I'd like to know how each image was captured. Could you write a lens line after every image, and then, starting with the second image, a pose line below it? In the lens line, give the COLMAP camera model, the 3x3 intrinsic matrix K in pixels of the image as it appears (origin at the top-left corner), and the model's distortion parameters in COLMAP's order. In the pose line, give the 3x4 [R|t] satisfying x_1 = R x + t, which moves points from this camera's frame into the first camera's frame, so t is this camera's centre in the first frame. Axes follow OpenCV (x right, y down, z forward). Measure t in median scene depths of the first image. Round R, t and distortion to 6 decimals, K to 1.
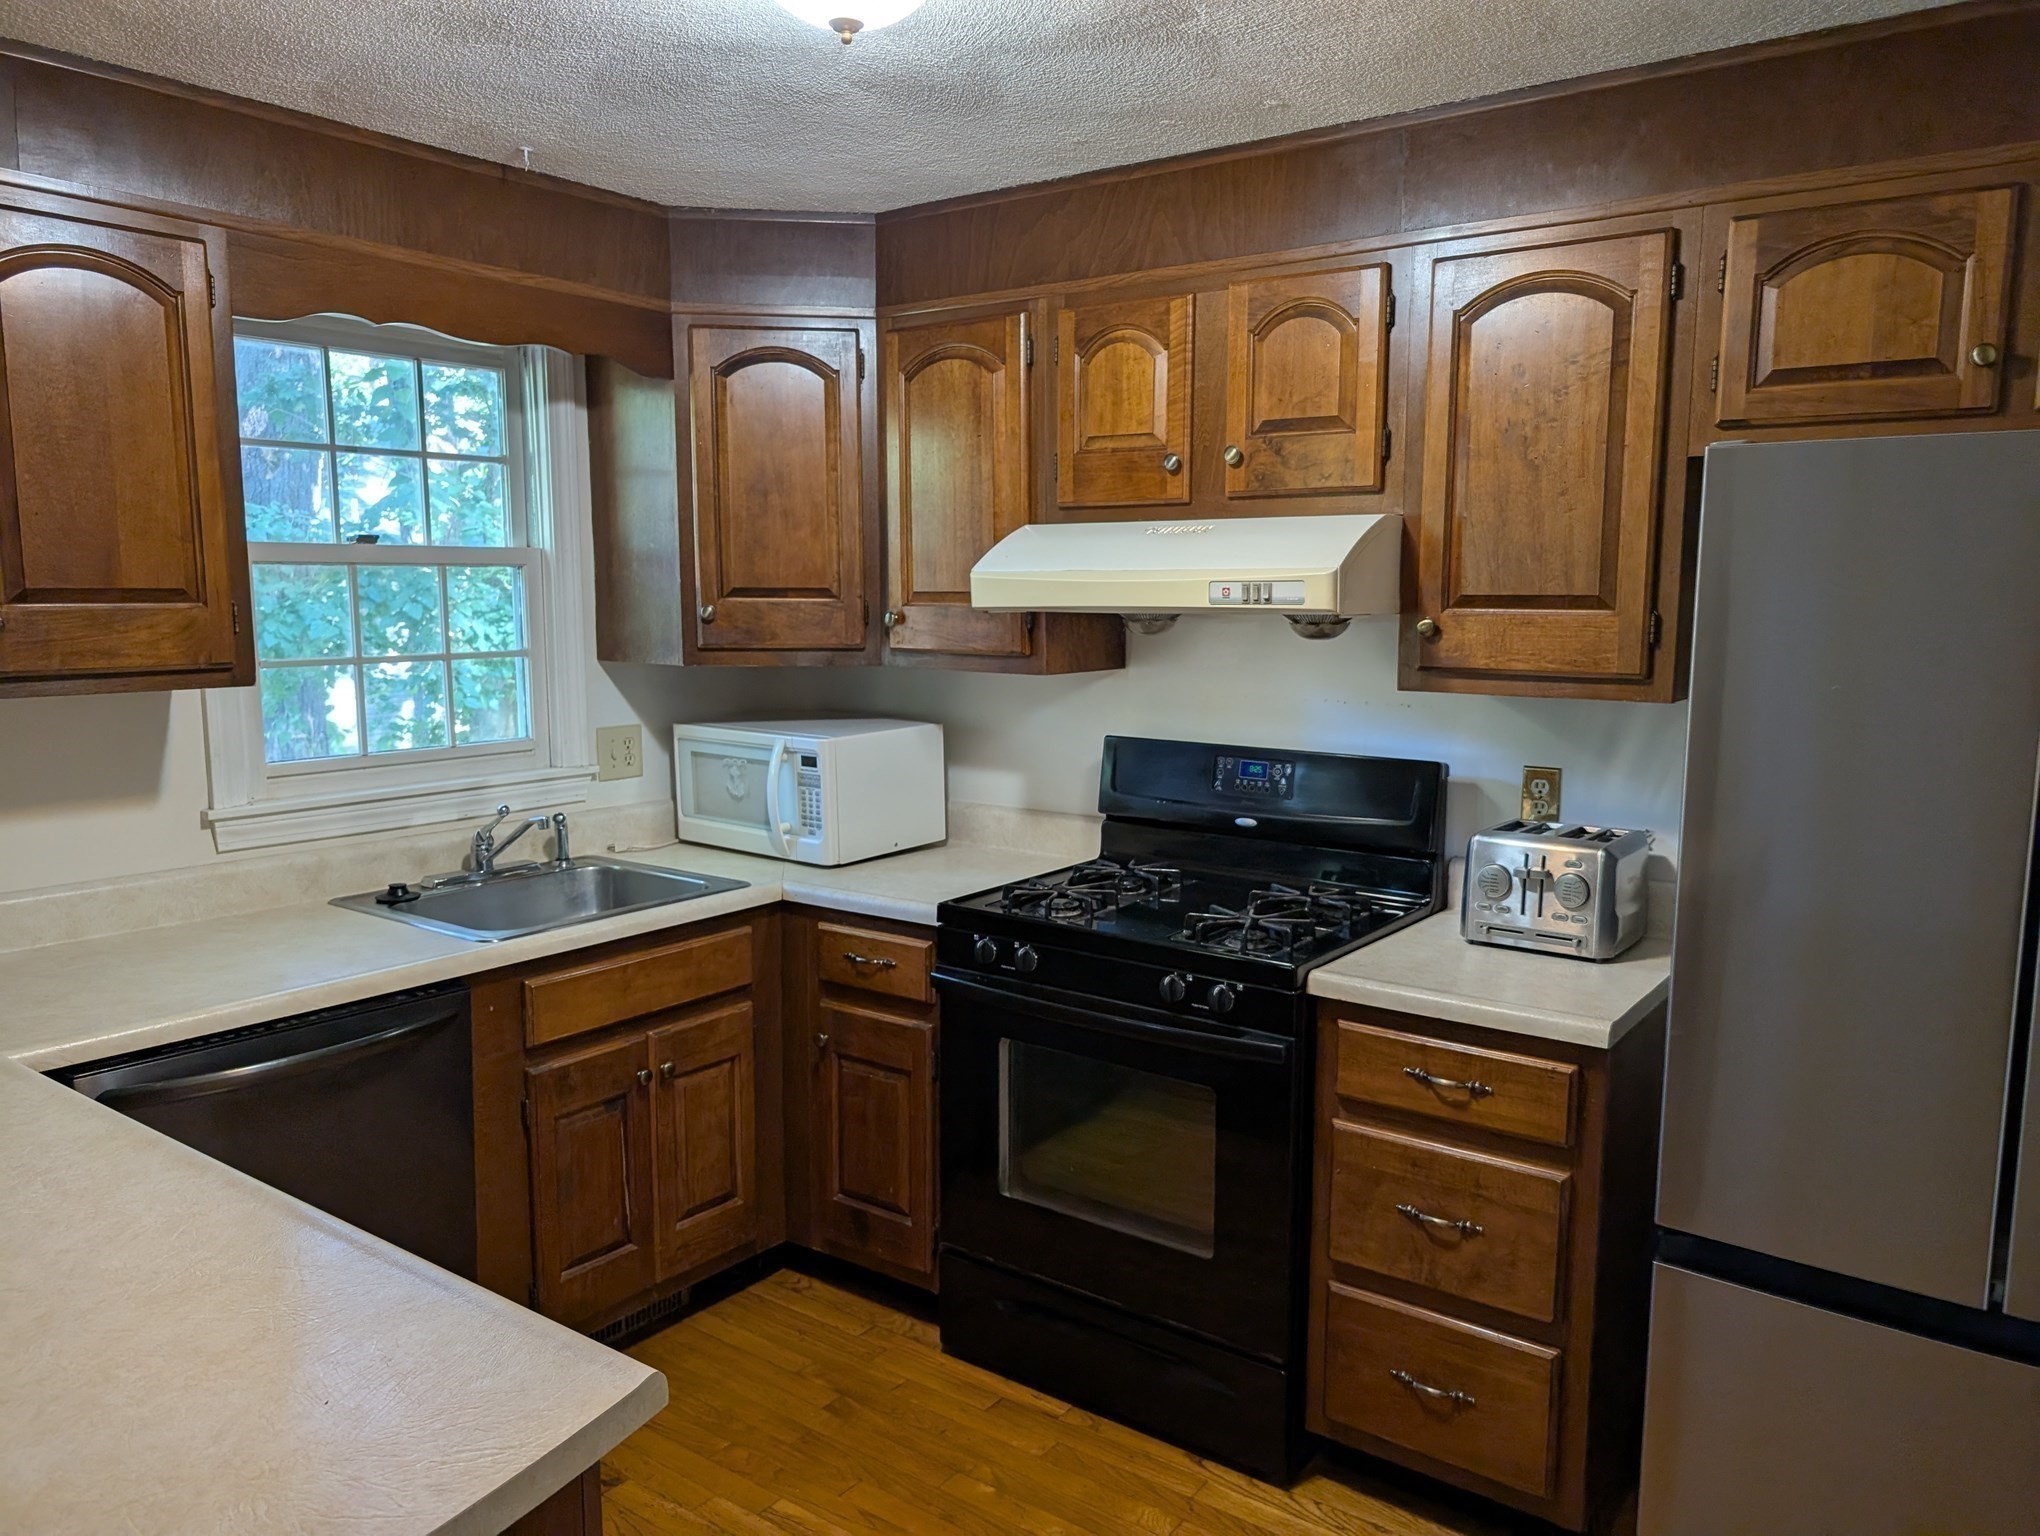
lens RADIAL K [[1510.8, 0, 1020.0], [0, 1510.8, 768.0], [0, 0, 1]] dist [0.045874, -0.002977]
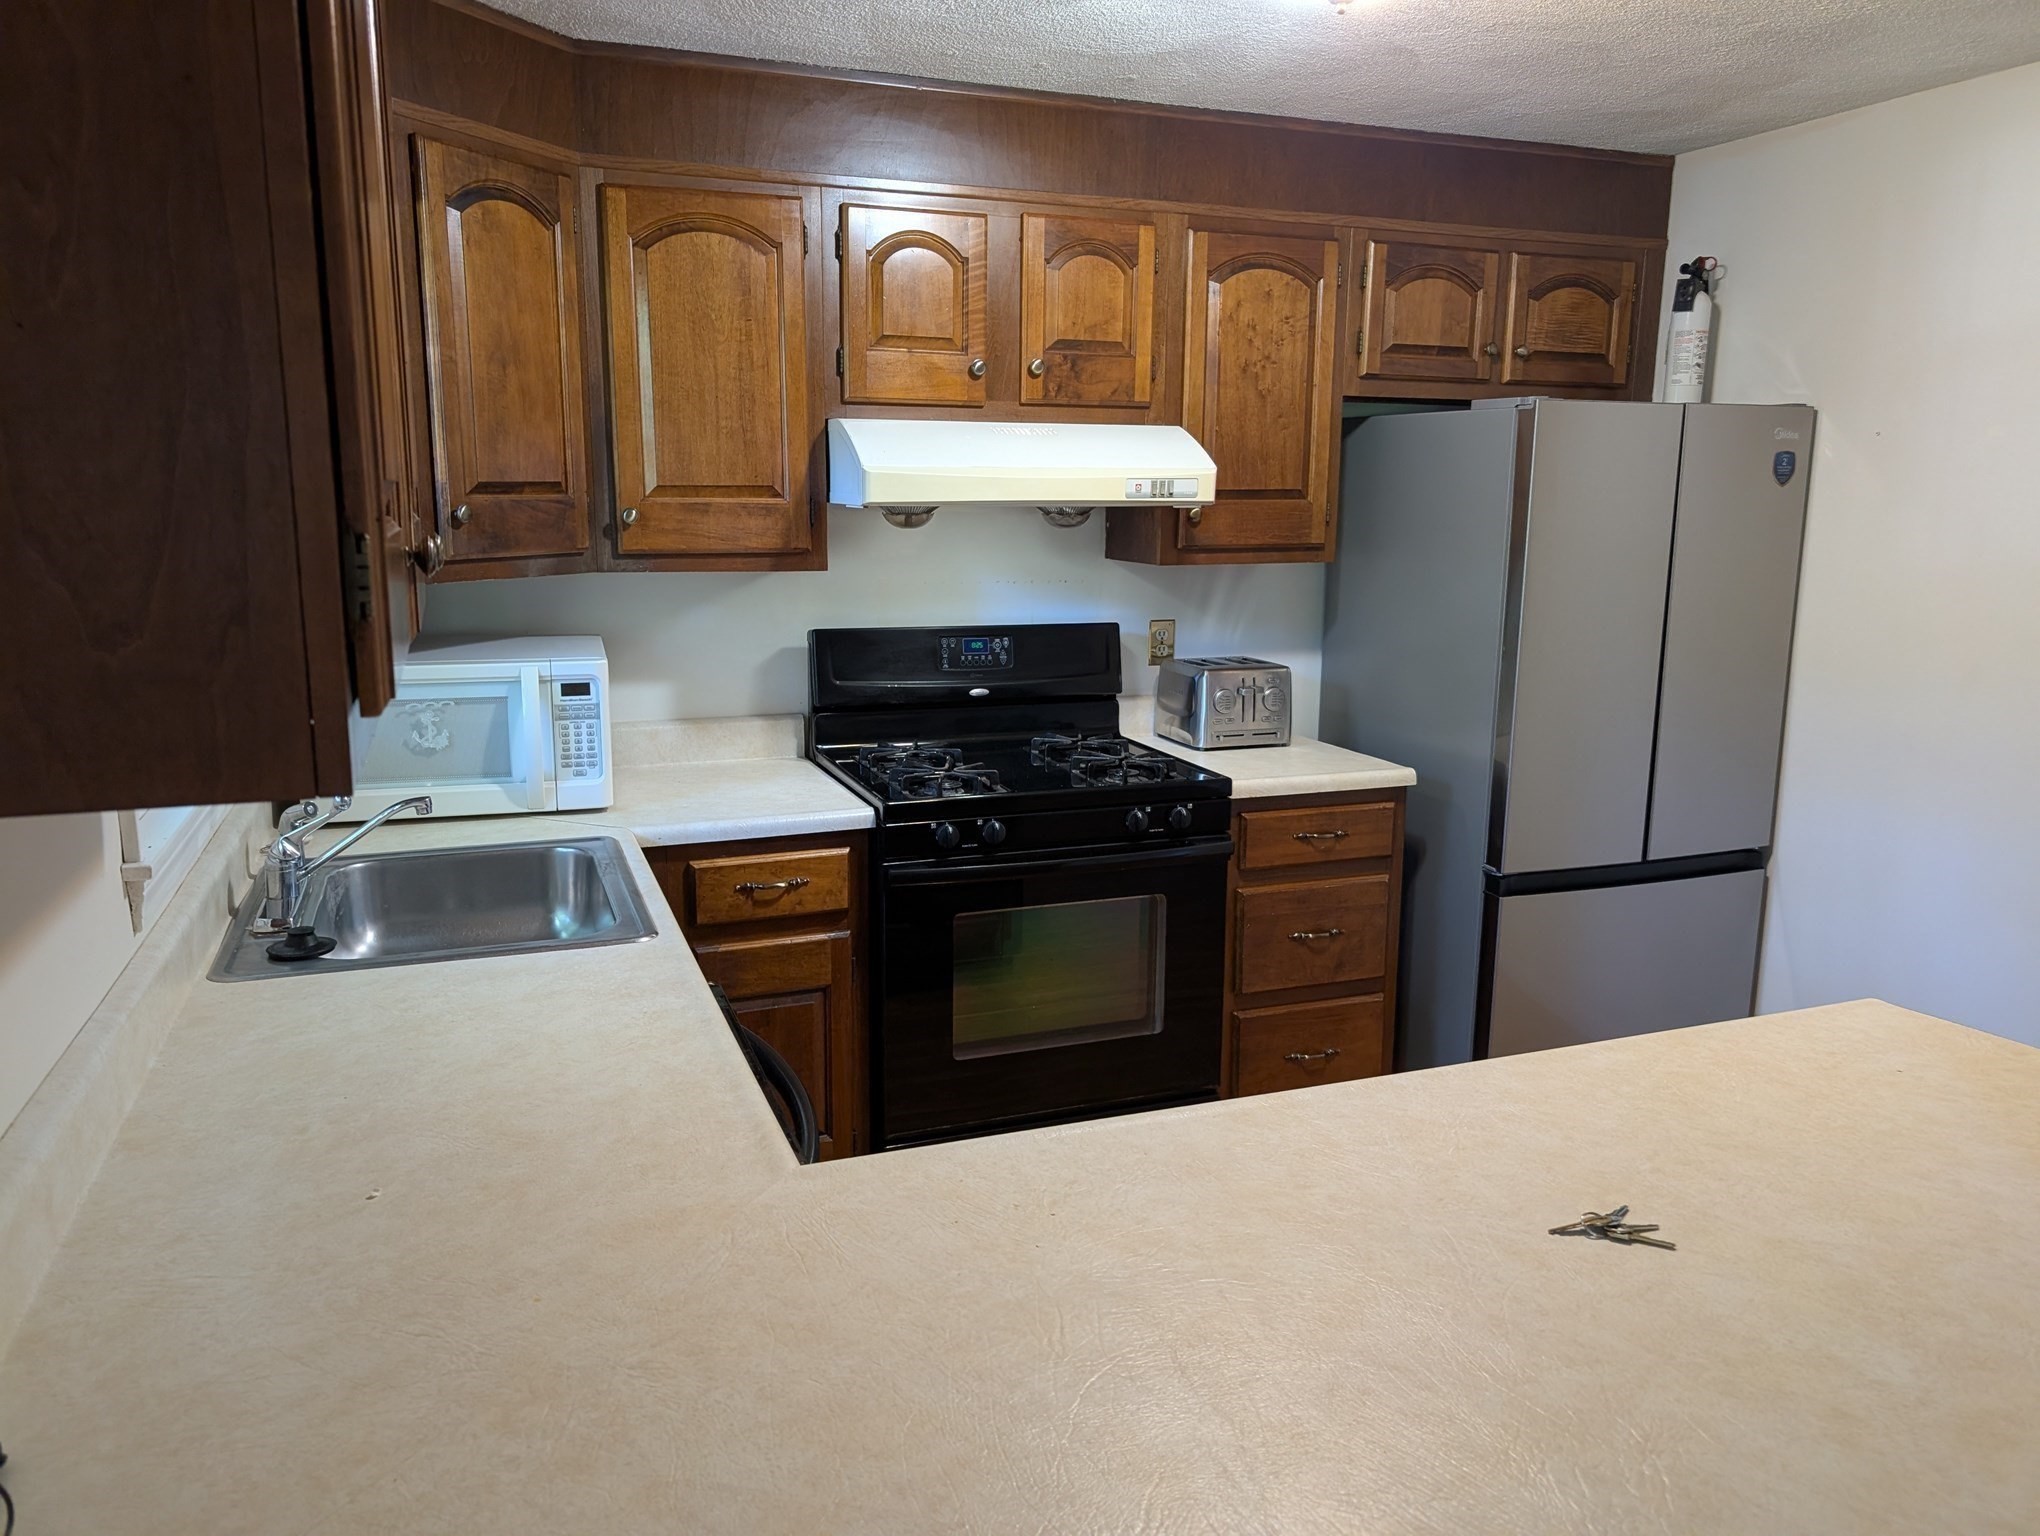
lens RADIAL K [[1473.5, 0, 1056.8], [0, 1473.5, 752.0], [0, 0, 1]] dist [0.054357, -0.060325]
pose [[0.535207, -0.151332, 0.831054, -0.880311], [0.100079, 0.988252, 0.115505, -0.049263], [-0.838771, 0.021352, 0.544065, 0.409141]]
